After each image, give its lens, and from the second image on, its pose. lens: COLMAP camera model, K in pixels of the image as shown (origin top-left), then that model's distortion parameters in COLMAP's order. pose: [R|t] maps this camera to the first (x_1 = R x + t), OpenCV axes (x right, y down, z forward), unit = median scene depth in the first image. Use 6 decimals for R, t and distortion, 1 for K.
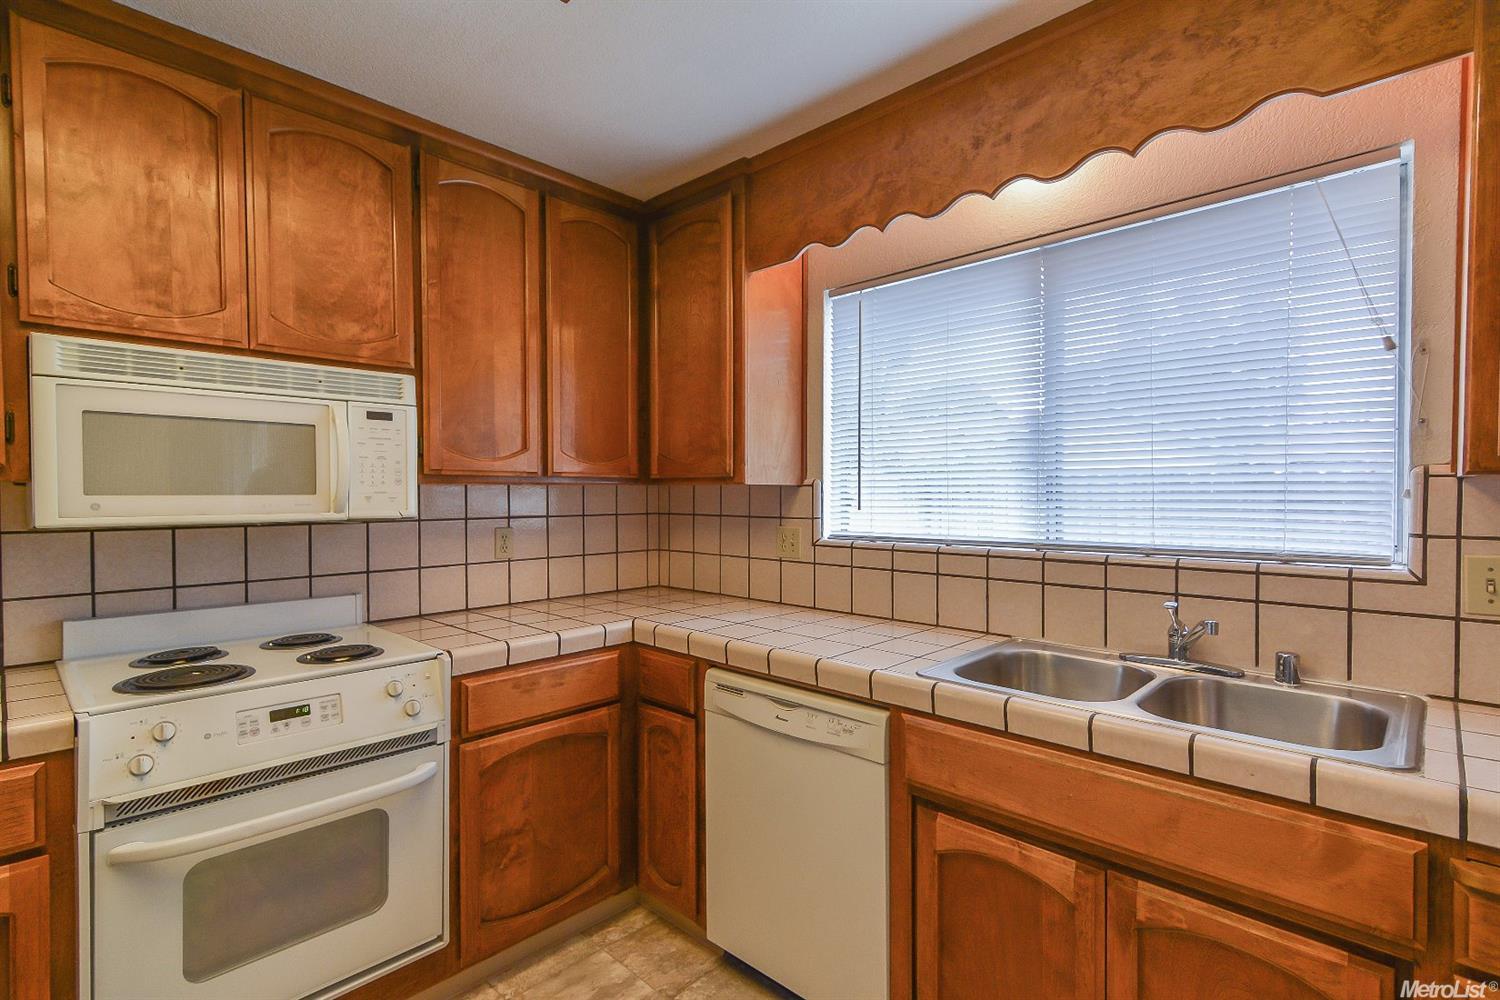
lens RADIAL K [[710.6, 0, 742.6], [0, 710.6, 504.7], [0, 0, 1]] dist [0.031435, -0.012886]
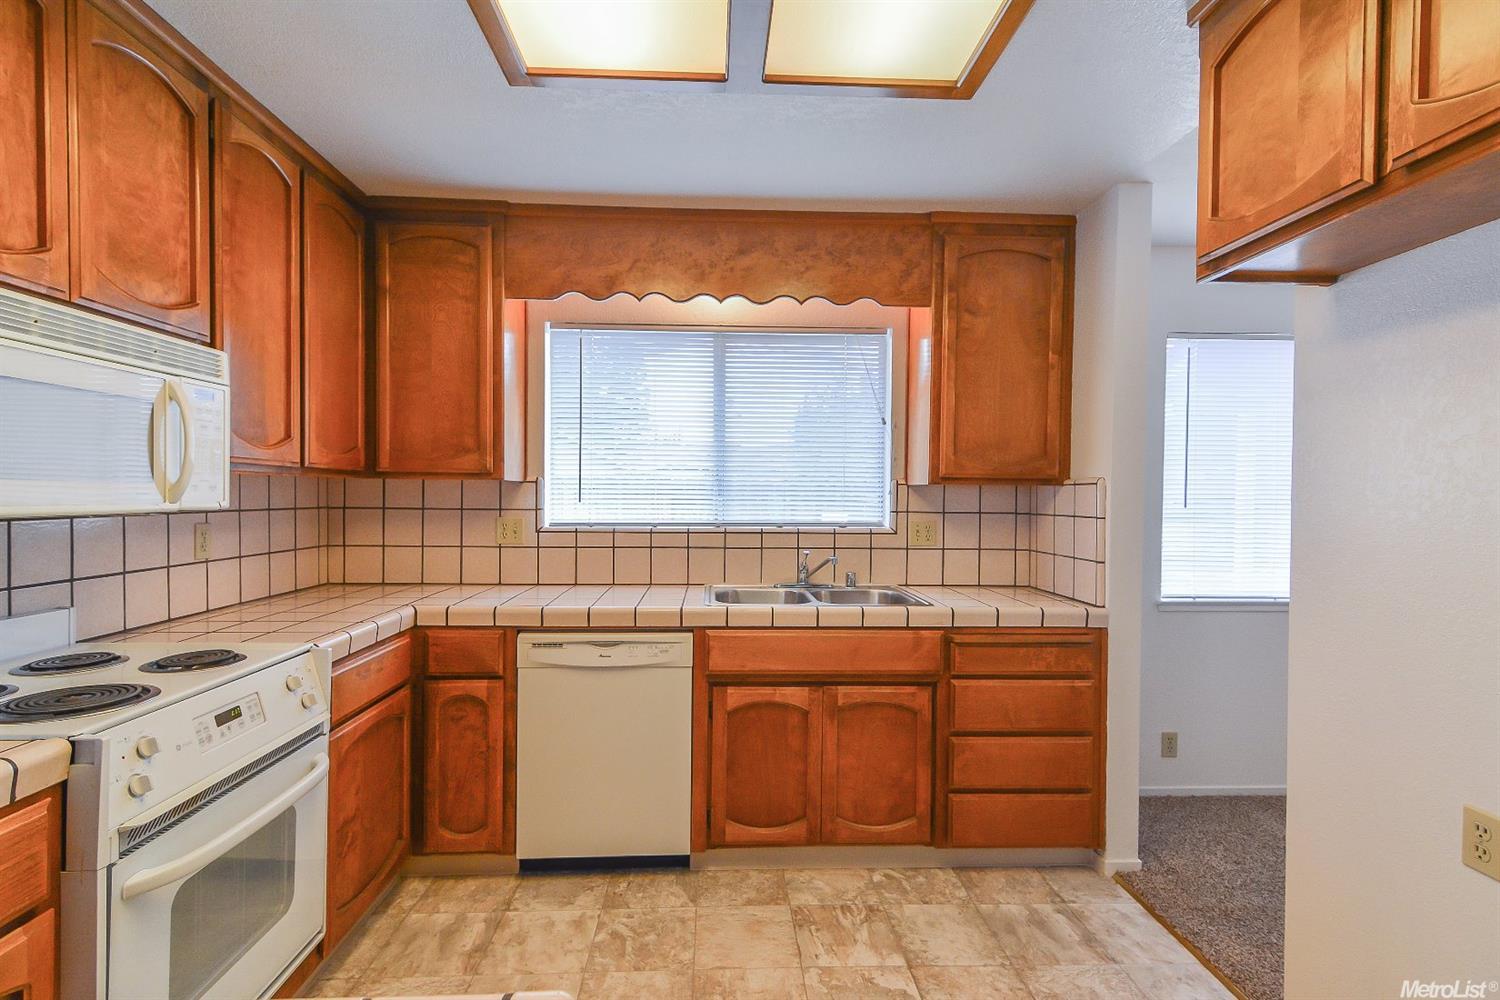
lens RADIAL K [[710.6, 0, 742.6], [0, 710.6, 504.7], [0, 0, 1]] dist [0.031435, -0.012886]
pose [[0.689097, -0.003073, 0.724662, -0.685831], [0.002456, 0.999995, 0.001906, 0.012397], [-0.724665, 0.000466, 0.689102, -0.103757]]
